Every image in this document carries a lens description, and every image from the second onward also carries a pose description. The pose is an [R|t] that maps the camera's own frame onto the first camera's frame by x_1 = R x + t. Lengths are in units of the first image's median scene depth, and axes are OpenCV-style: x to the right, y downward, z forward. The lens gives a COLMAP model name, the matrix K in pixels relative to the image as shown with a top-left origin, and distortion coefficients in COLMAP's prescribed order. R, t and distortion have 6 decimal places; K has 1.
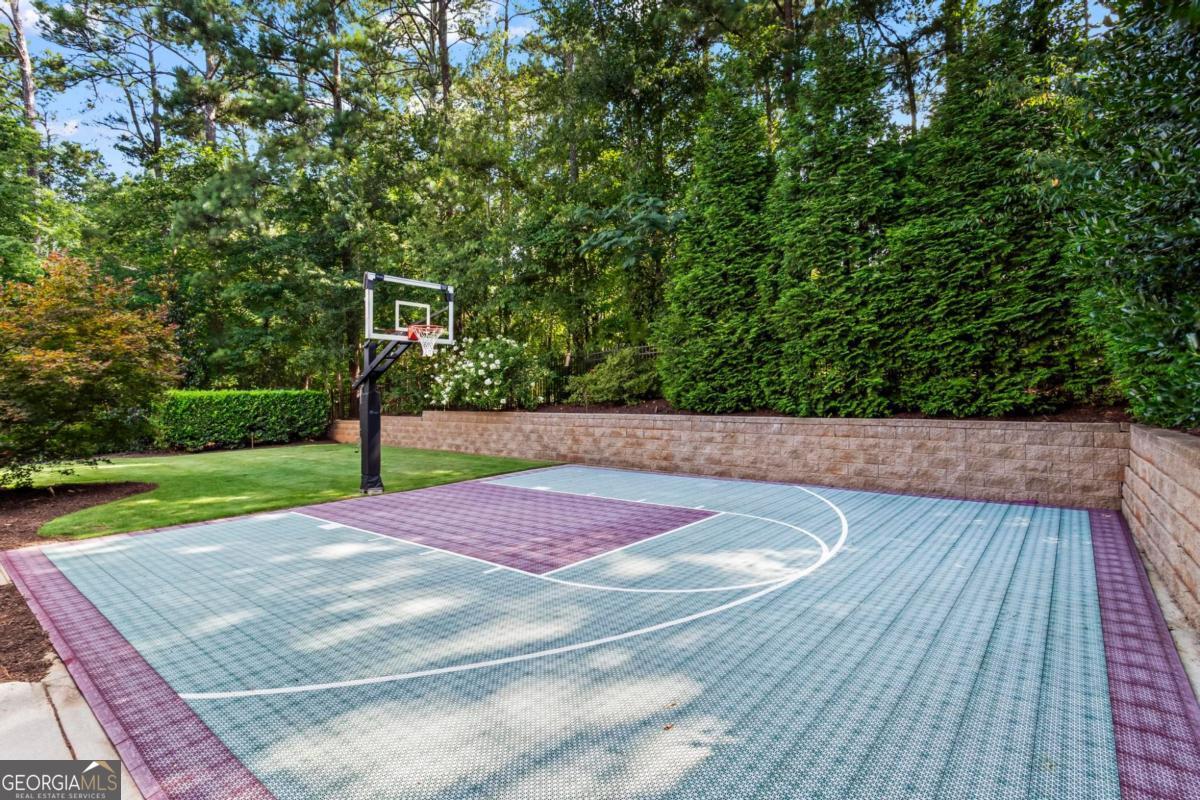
lens RADIAL K [[571.6, 0, 590.9], [0, 571.6, 383.5], [0, 0, 1]] dist [0.000801, -0.000087]
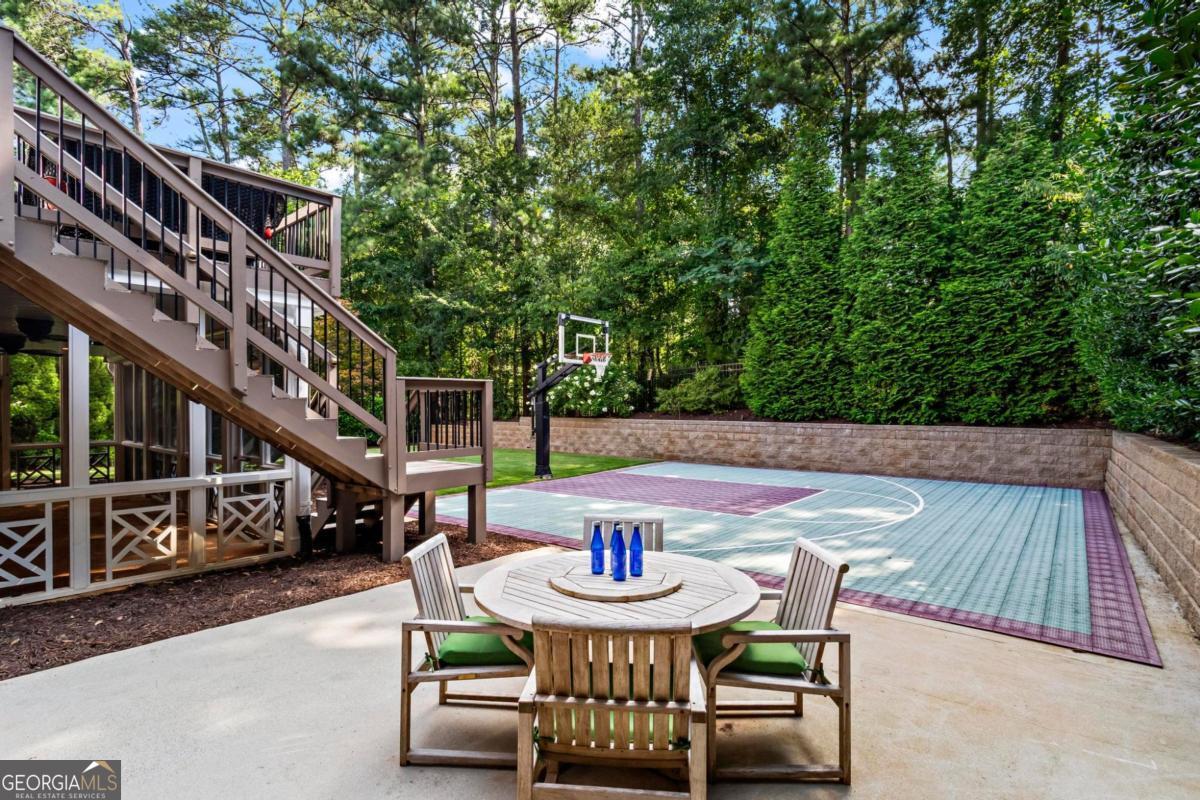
lens RADIAL K [[578.3, 0, 599.2], [0, 578.3, 407.9], [0, 0, 1]] dist [-0.020066, 0.016475]
pose [[0.999899, 0.010679, 0.009335, -0.273744], [-0.010944, 0.999527, 0.028737, -0.009849], [-0.009024, -0.028836, 0.999543, -0.325821]]
